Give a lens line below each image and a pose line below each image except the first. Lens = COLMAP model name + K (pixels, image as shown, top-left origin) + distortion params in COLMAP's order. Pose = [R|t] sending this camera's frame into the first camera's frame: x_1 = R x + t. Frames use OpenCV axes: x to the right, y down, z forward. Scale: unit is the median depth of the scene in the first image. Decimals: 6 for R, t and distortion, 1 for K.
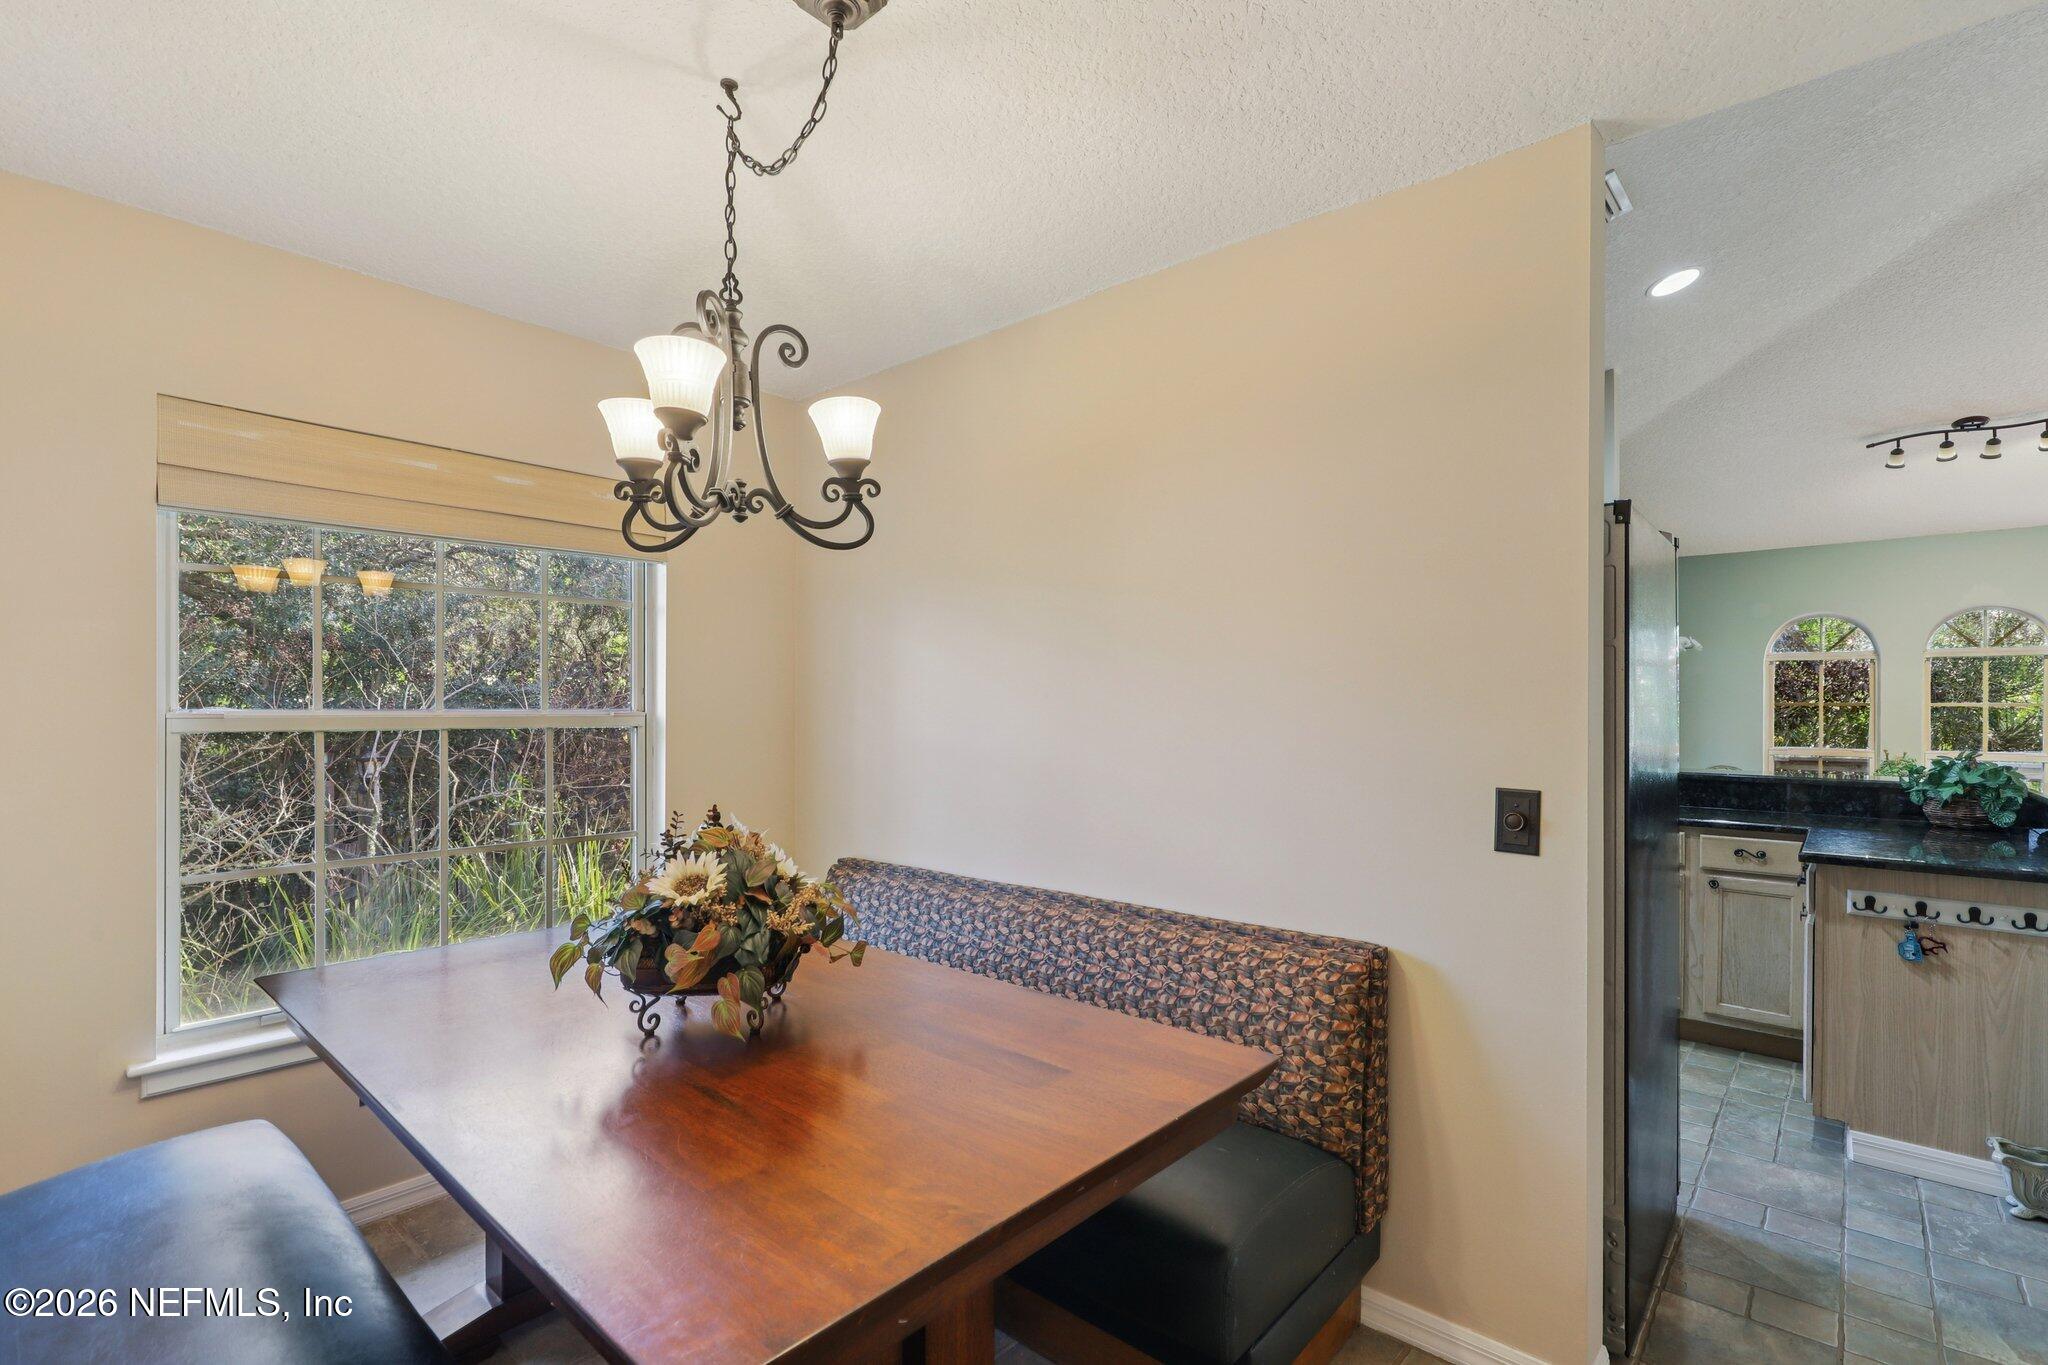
lens RADIAL K [[928.4, 0, 1030.1], [0, 928.4, 708.1], [0, 0, 1]] dist [0.003812, -0.001326]
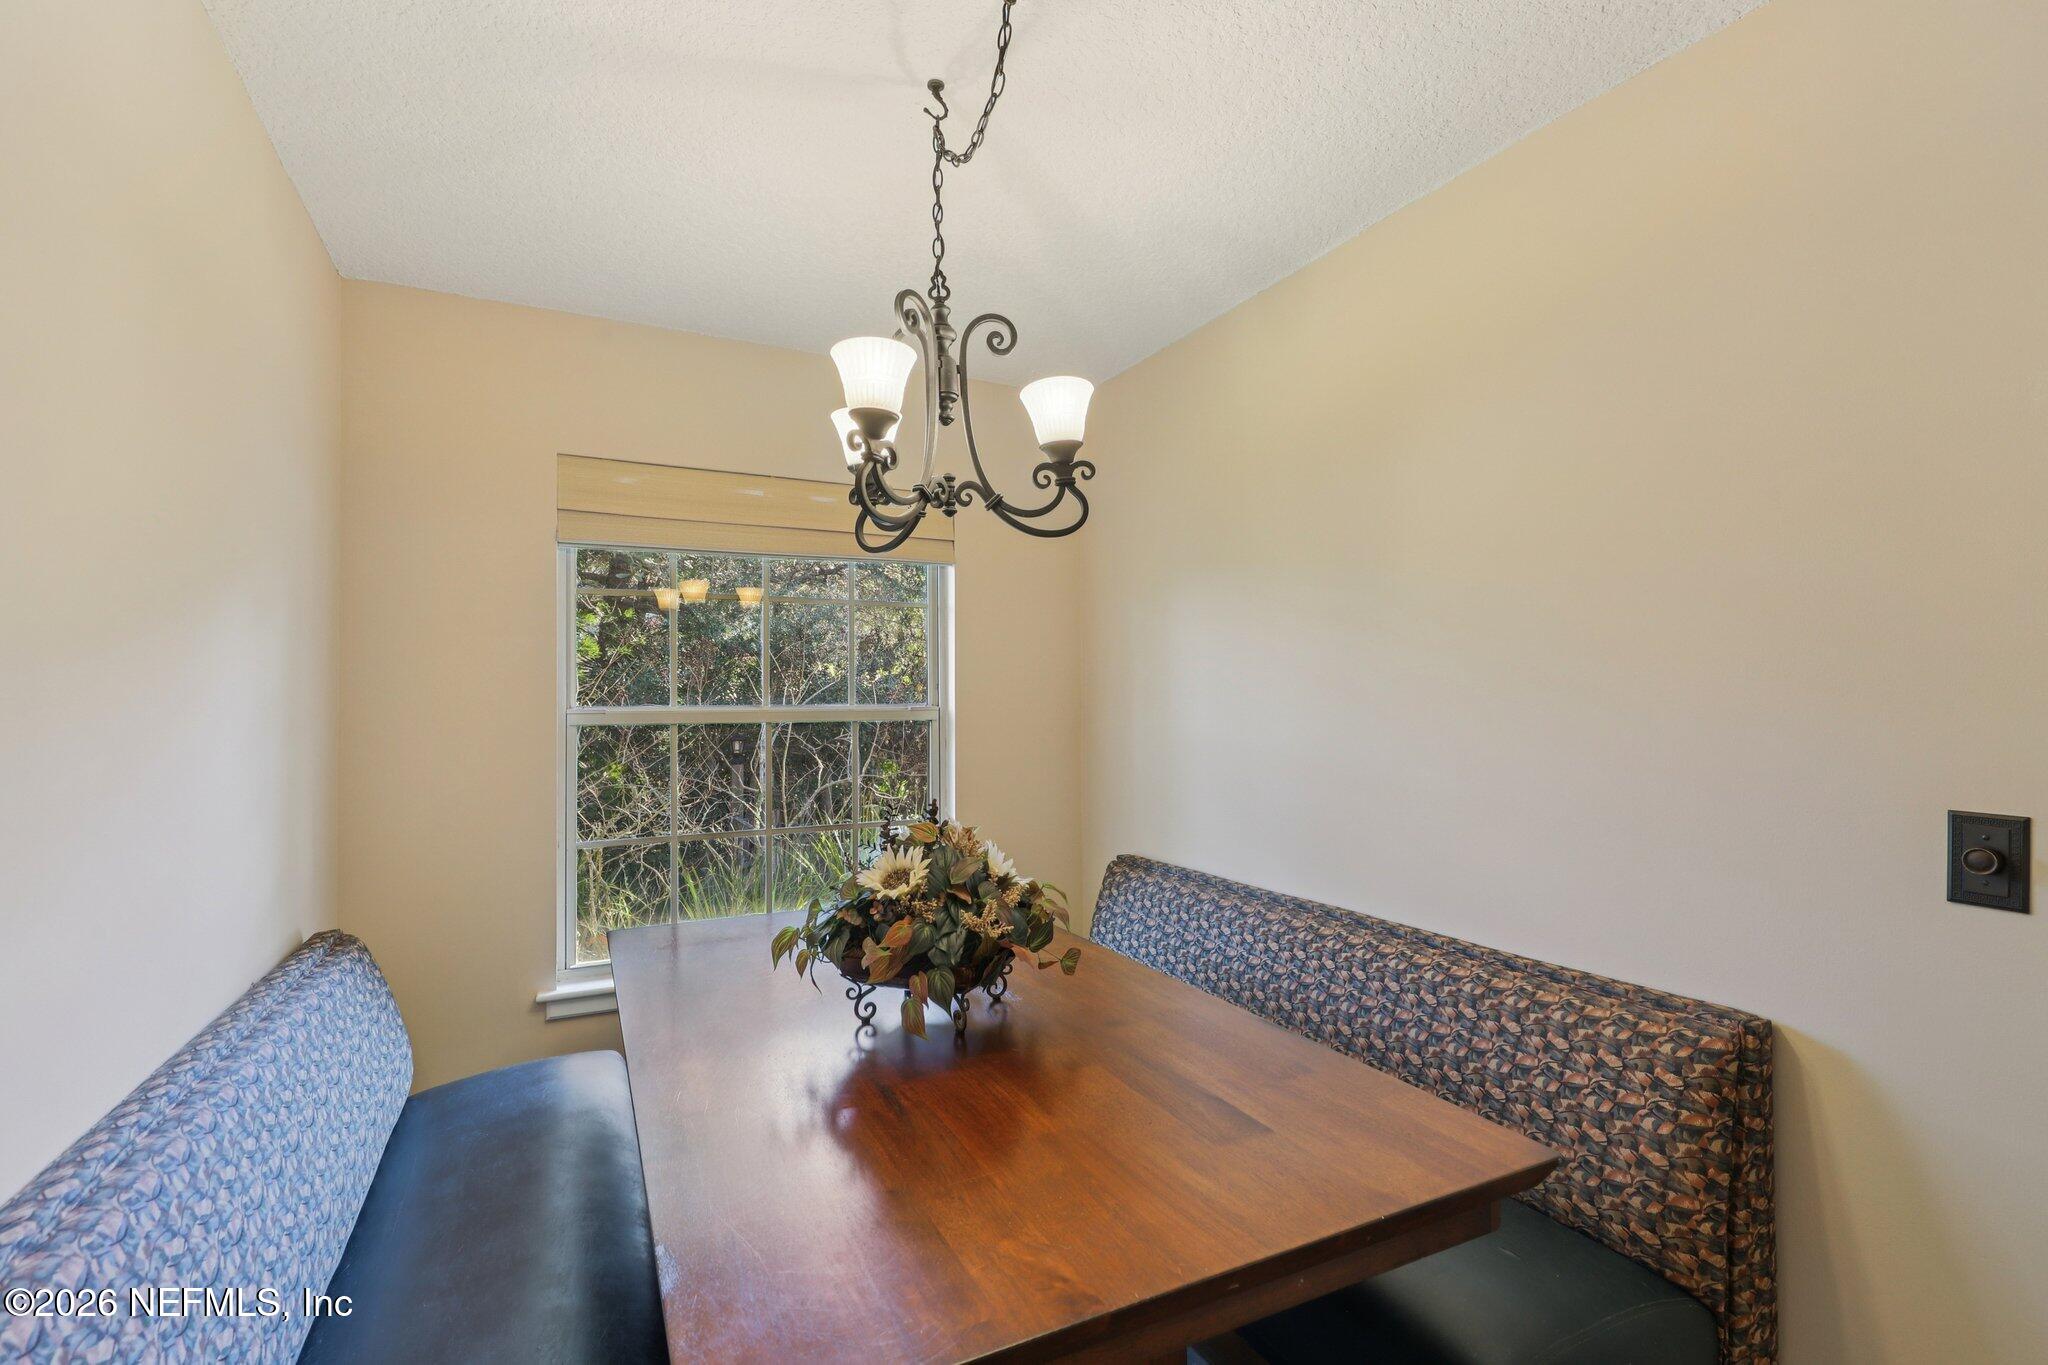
lens RADIAL K [[922.4, 0, 1028.0], [0, 922.4, 686.5], [0, 0, 1]] dist [0.002593, -0.001375]
pose [[0.928726, -0.013095, -0.370537, 0.127163], [0.007521, 0.999836, -0.016483, -0.000430], [0.370692, 0.012521, 0.928672, 0.109117]]
